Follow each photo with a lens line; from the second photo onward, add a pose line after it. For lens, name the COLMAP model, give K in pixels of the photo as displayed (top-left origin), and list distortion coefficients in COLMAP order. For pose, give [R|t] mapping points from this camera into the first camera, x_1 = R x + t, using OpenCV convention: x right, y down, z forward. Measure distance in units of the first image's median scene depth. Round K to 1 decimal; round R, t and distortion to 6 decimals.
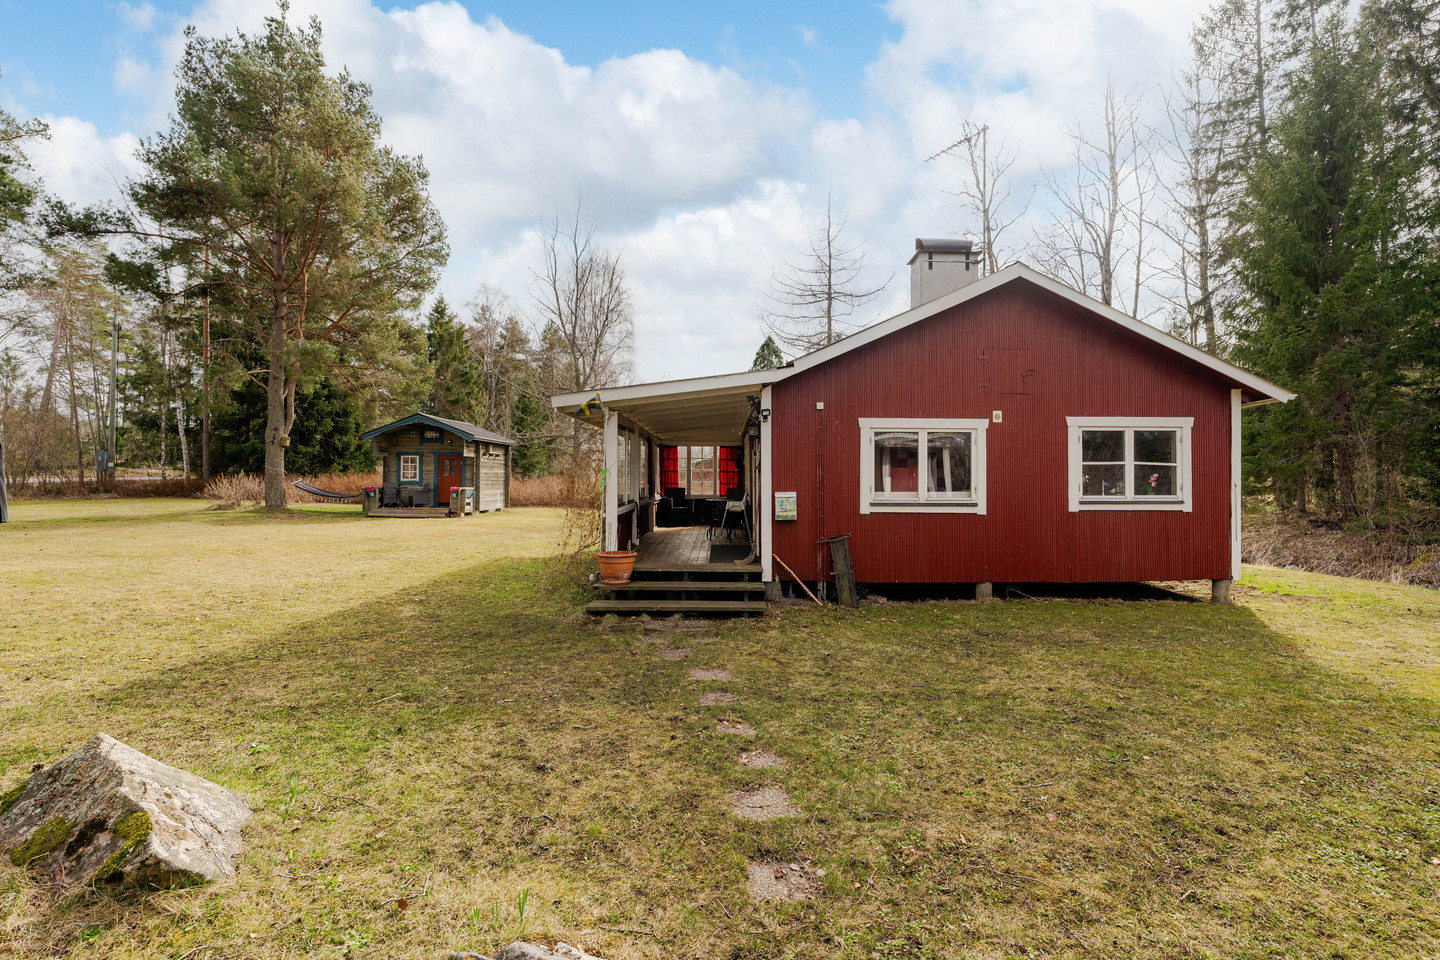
lens RADIAL K [[654.0, 0, 755.1], [0, 654.0, 468.1], [0, 0, 1]] dist [-0.009626, 0.003170]
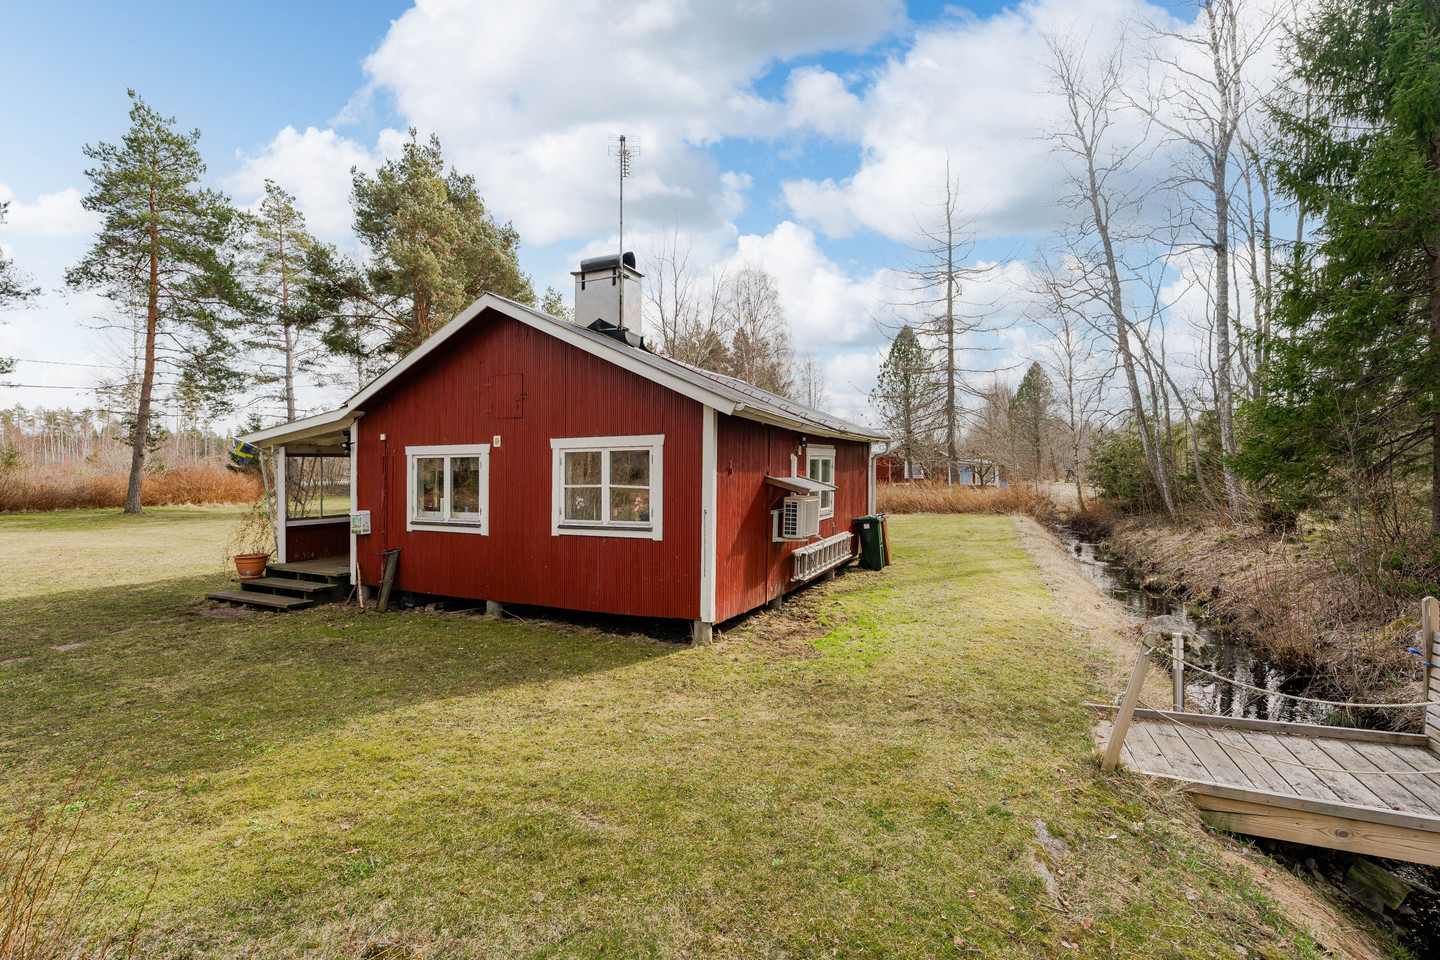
lens RADIAL K [[654.0, 0, 714.8], [0, 654.0, 462.5], [0, 0, 1]] dist [-0.009626, 0.003170]
pose [[0.886584, -0.016024, -0.462289, 1.147806], [0.015267, 0.999869, -0.005377, -0.033993], [0.462315, -0.002291, 0.886713, 0.241416]]
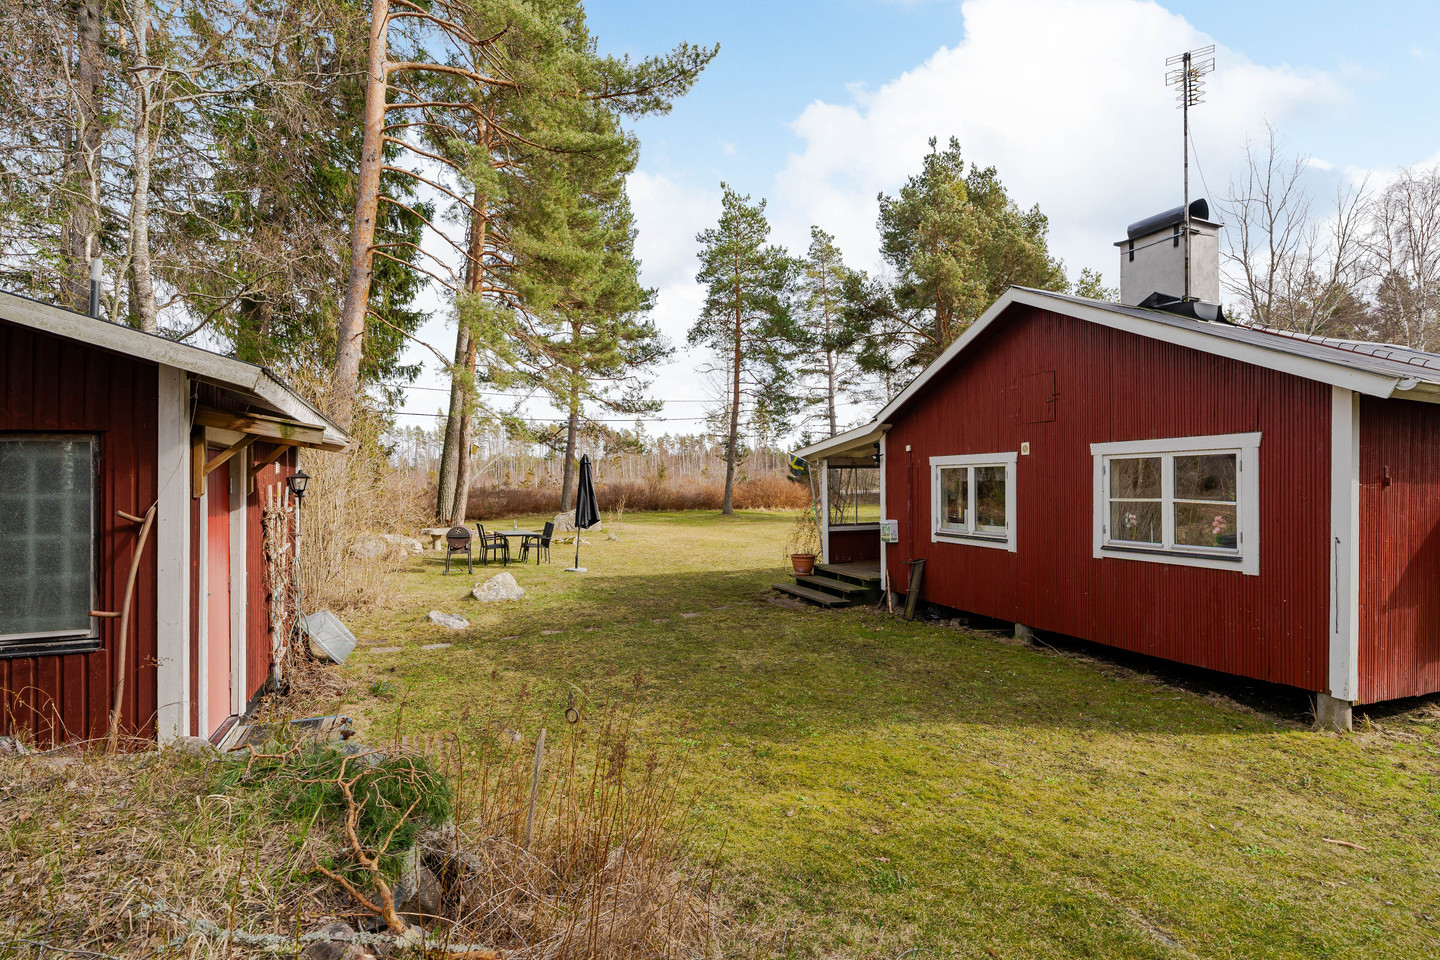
lens RADIAL K [[681.0, 0, 720.4], [0, 681.0, 474.8], [0, 0, 1]] dist [-0.005477, 0.002272]
pose [[0.341104, -0.018765, -0.939838, 1.130976], [0.018244, 0.999745, -0.013340, -0.036022], [0.939848, -0.012596, 0.341360, 0.255744]]
